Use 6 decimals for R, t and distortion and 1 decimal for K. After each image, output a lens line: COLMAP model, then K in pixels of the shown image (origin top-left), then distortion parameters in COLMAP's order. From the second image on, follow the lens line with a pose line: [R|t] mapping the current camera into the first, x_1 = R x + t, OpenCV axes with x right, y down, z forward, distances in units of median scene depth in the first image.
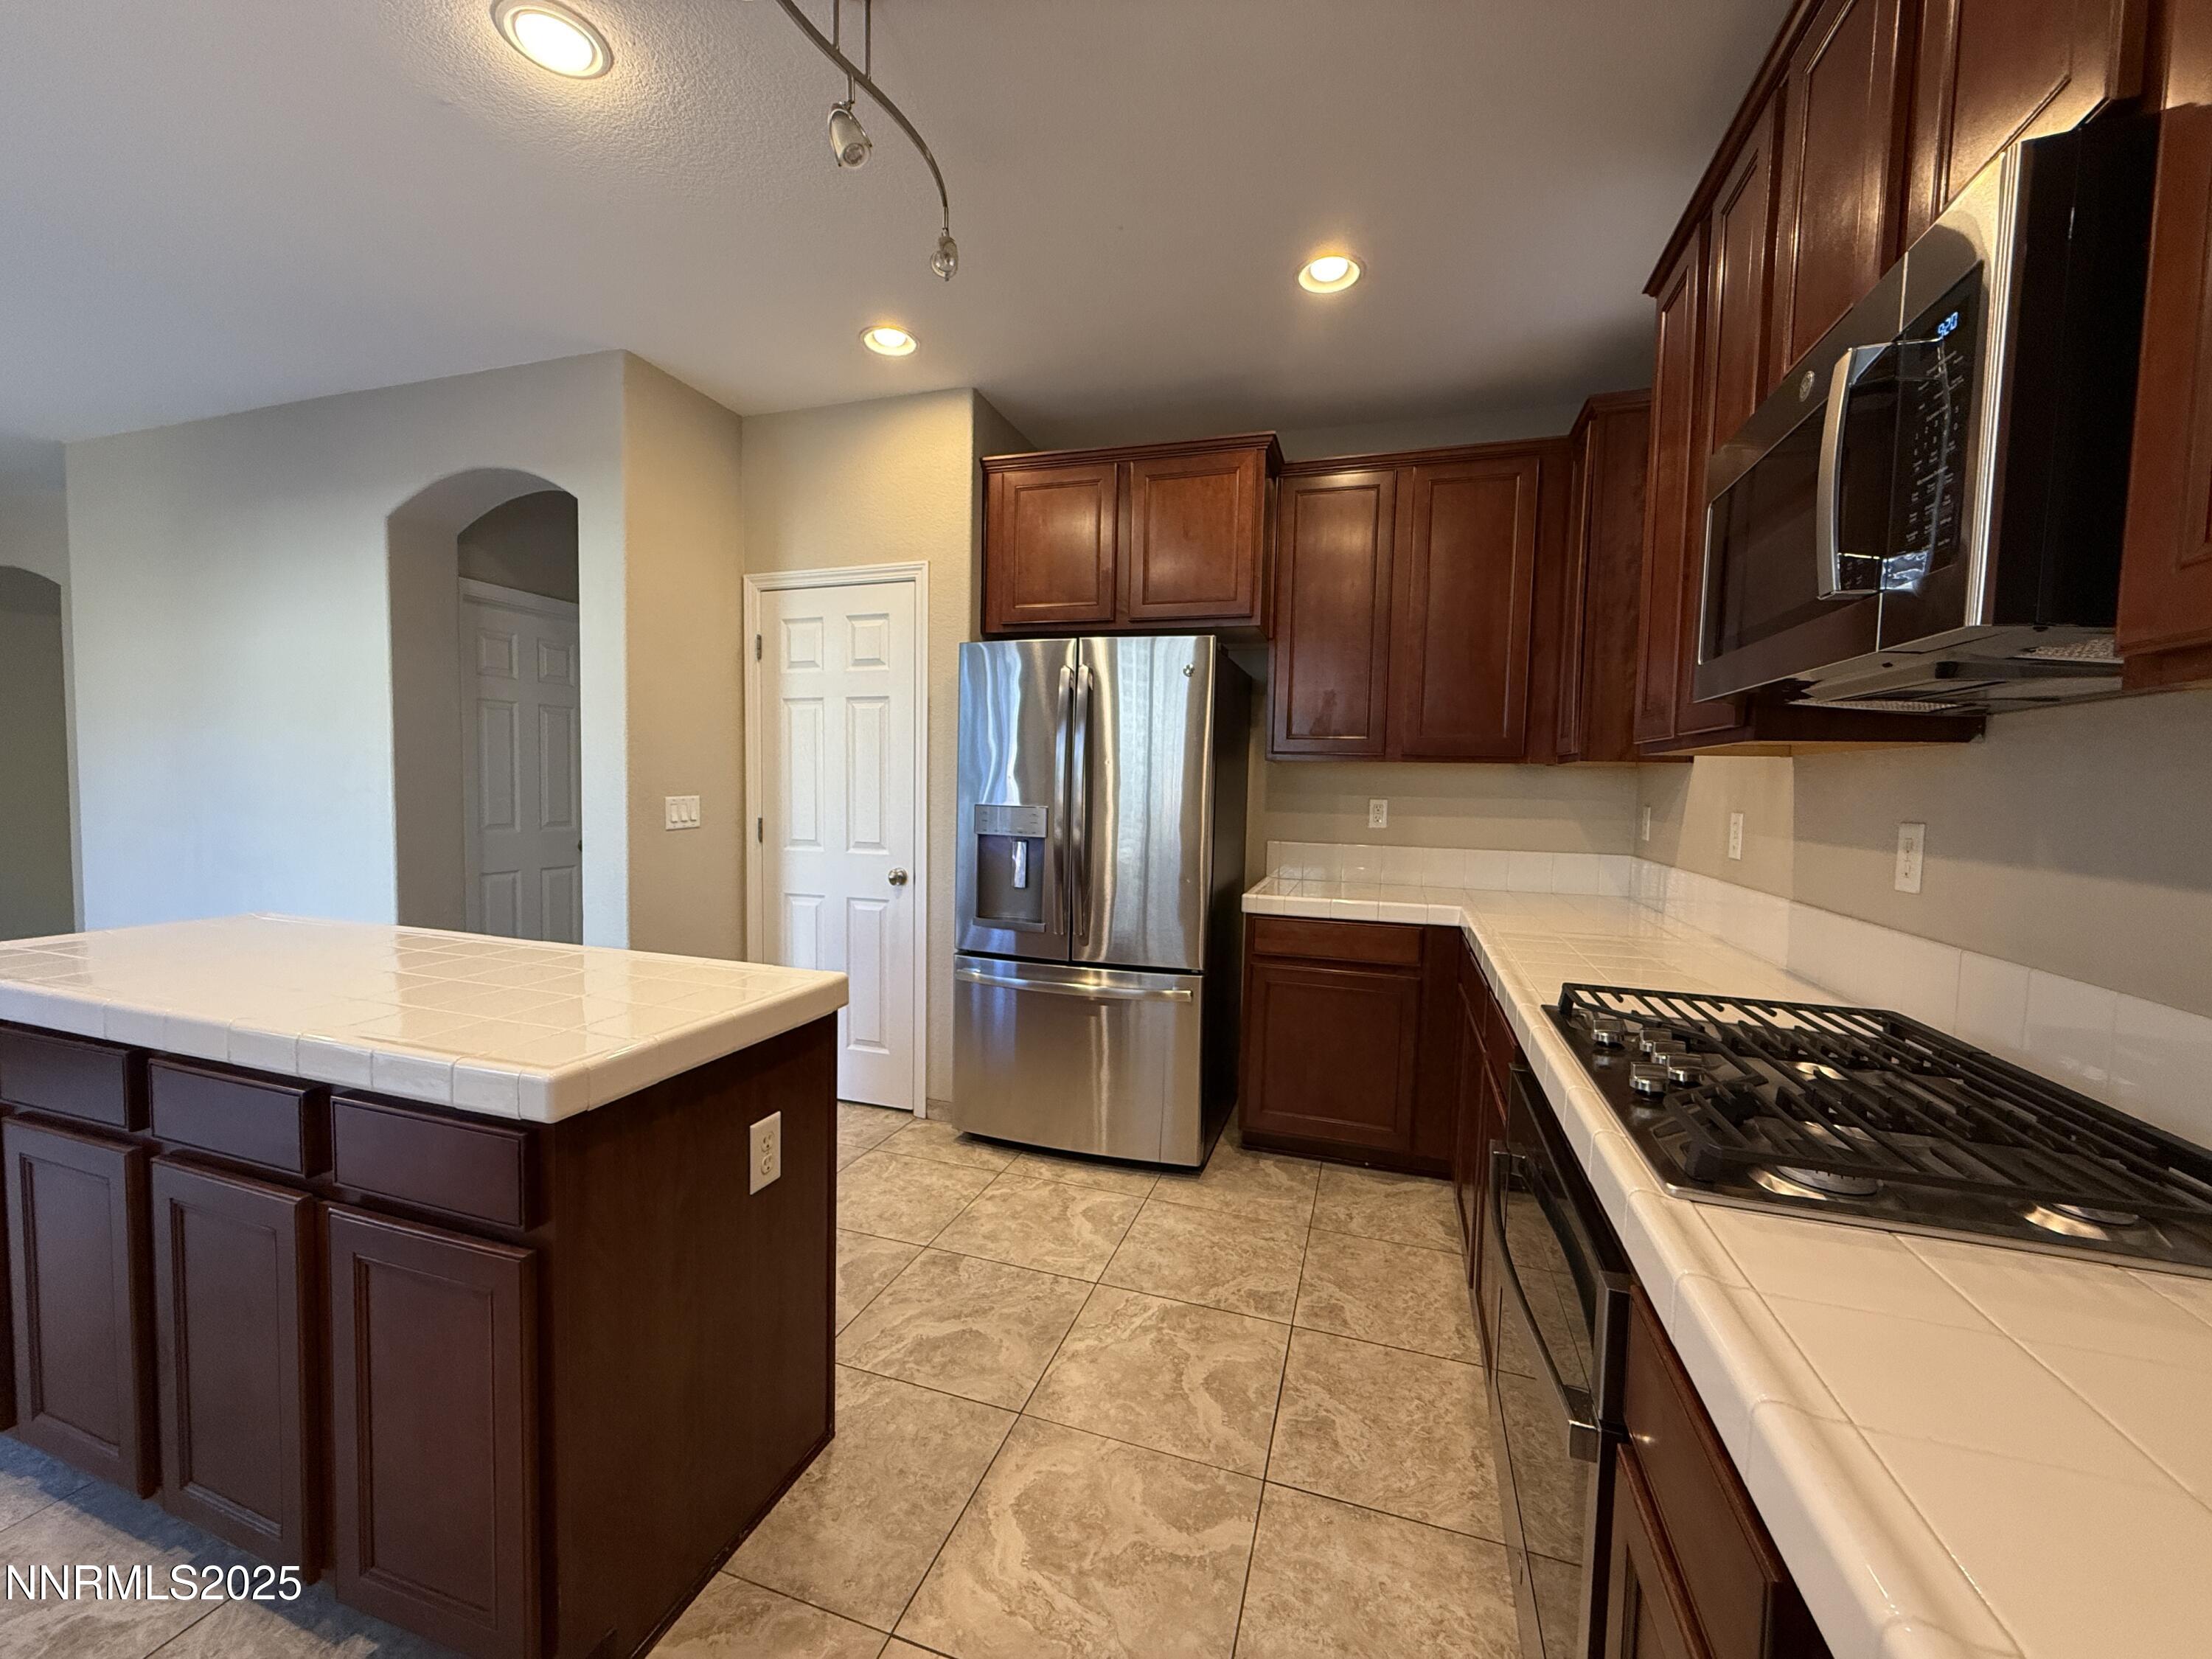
lens RADIAL K [[881.8, 0, 1105.3], [0, 881.8, 833.2], [0, 0, 1]] dist [-0.000277, 0.002031]
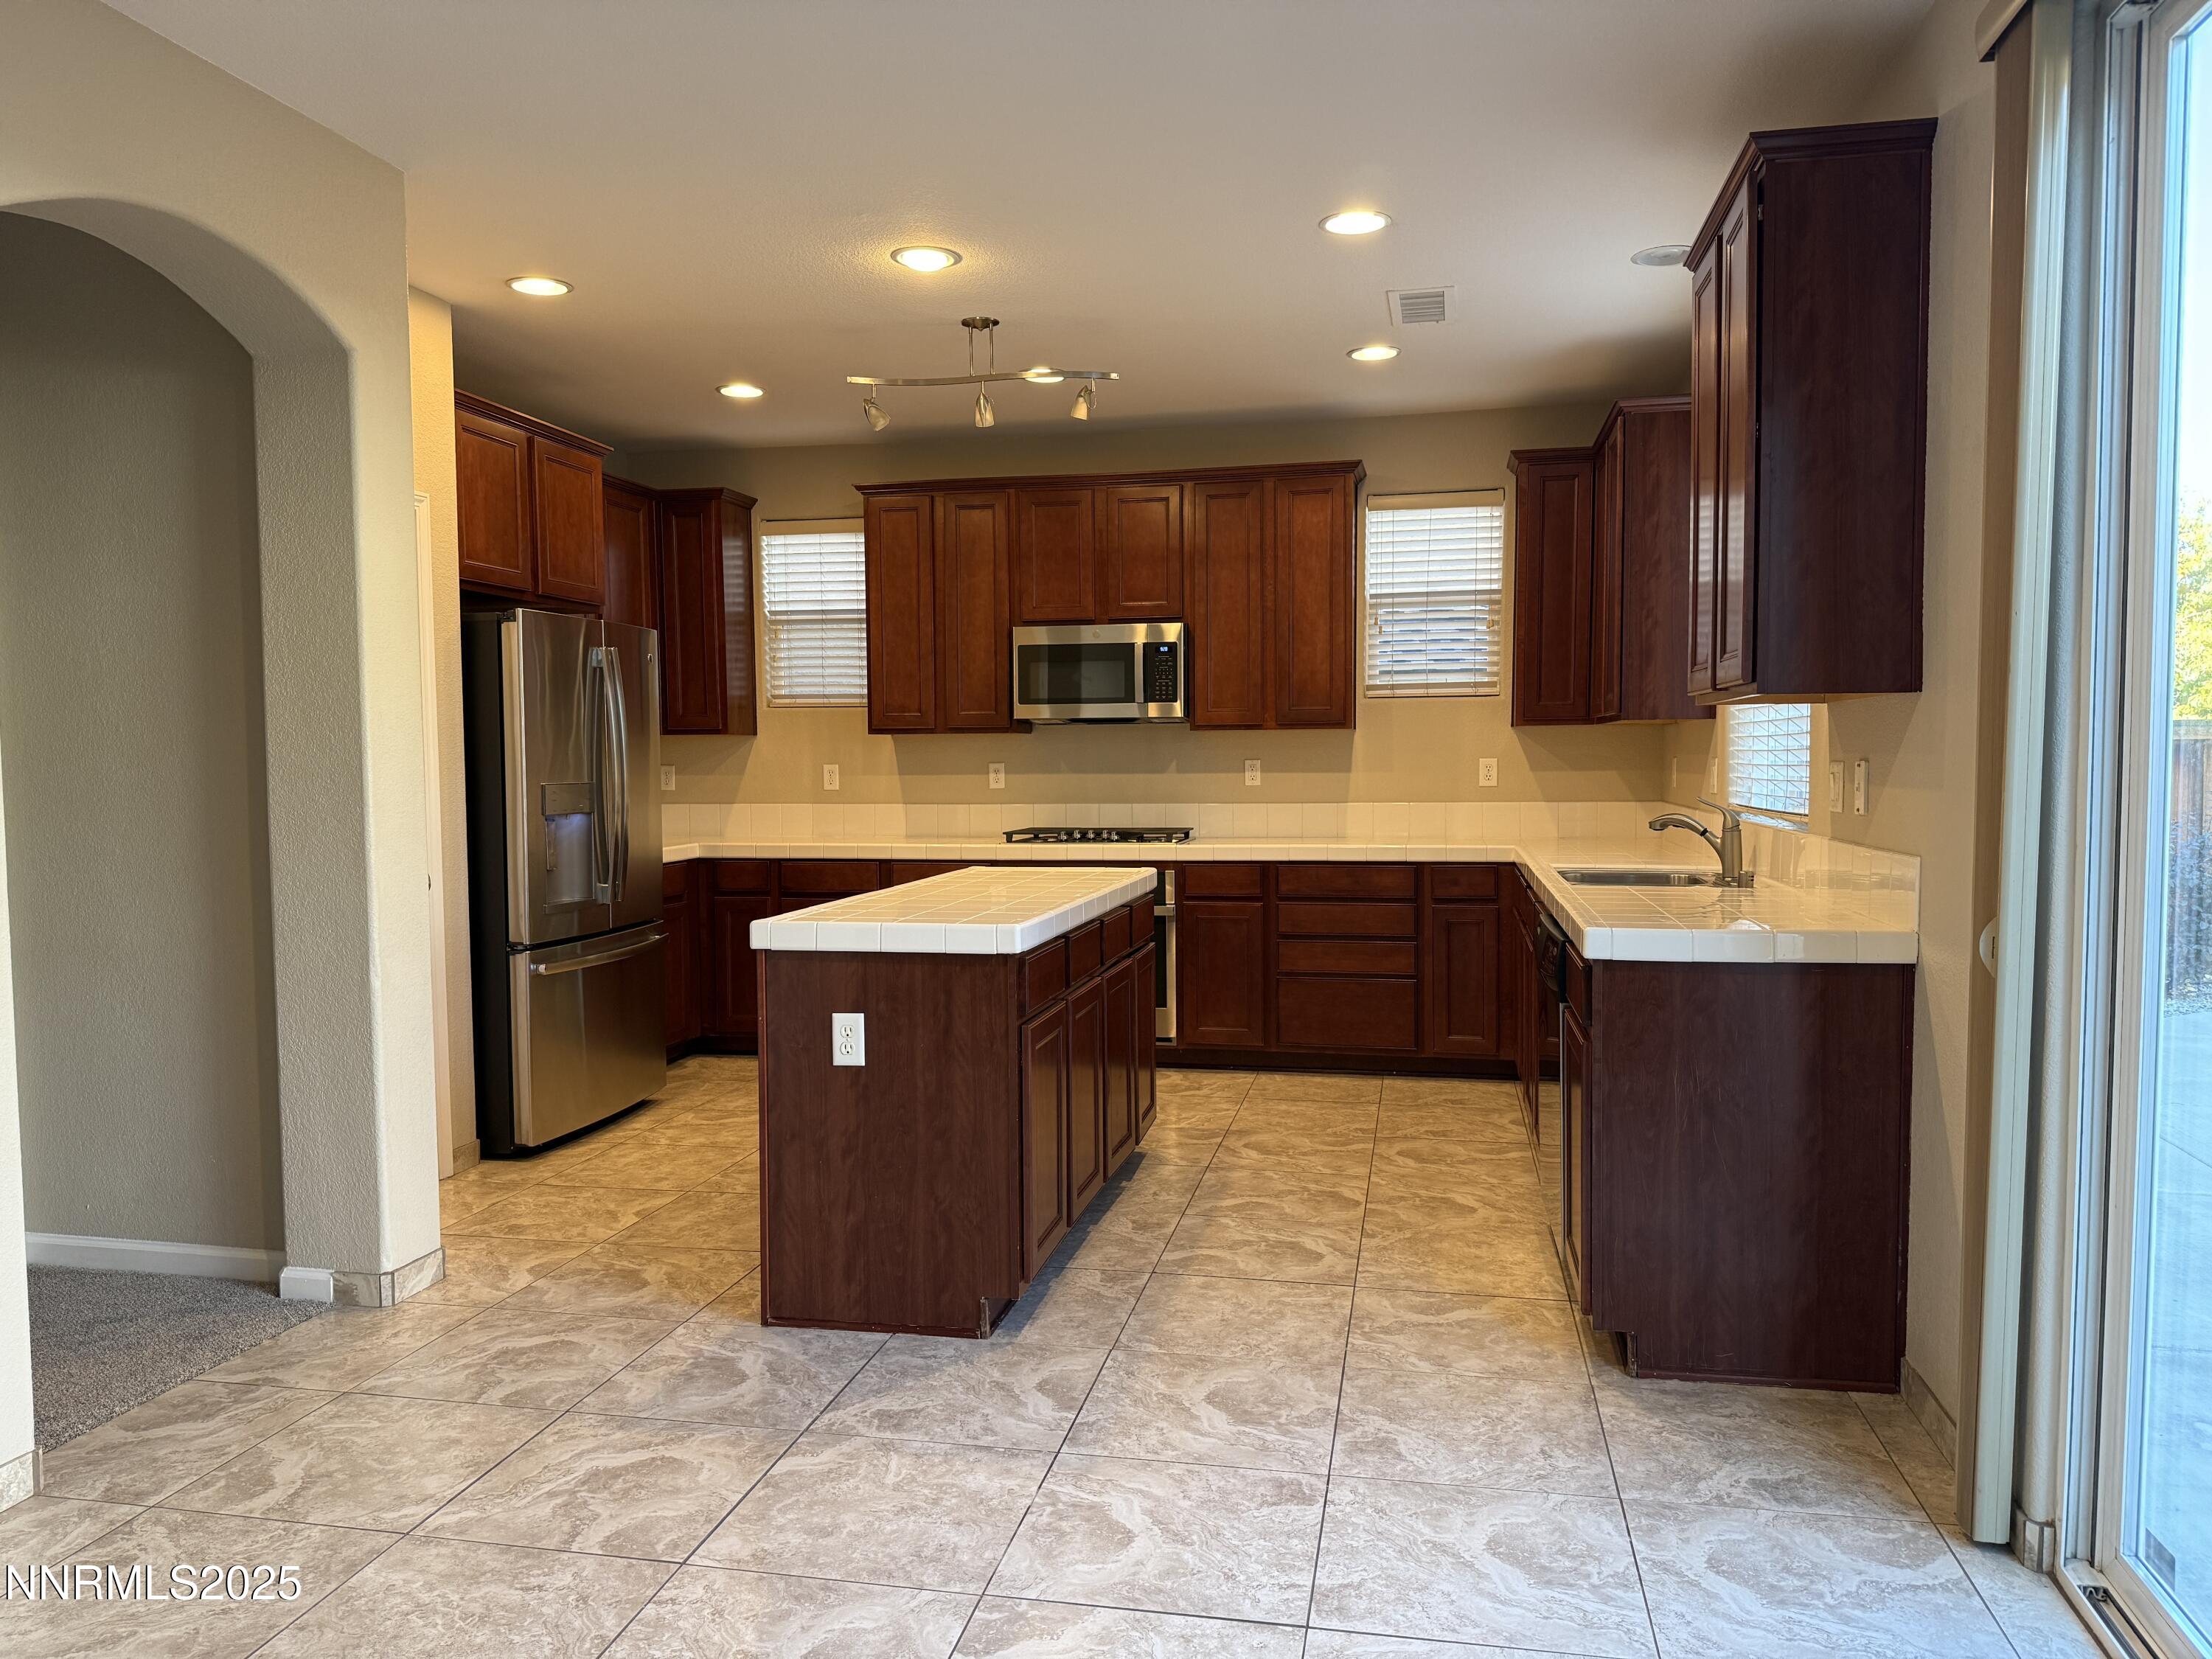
lens RADIAL K [[1559.1, 0, 1105.8], [0, 1559.1, 845.5], [0, 0, 1]] dist [0.043368, -0.056759]
pose [[-0.102604, -0.079939, 0.991505, -2.009830], [0.064374, 0.994143, 0.086814, -0.078789], [-0.992637, 0.072734, -0.096857, 0.607995]]
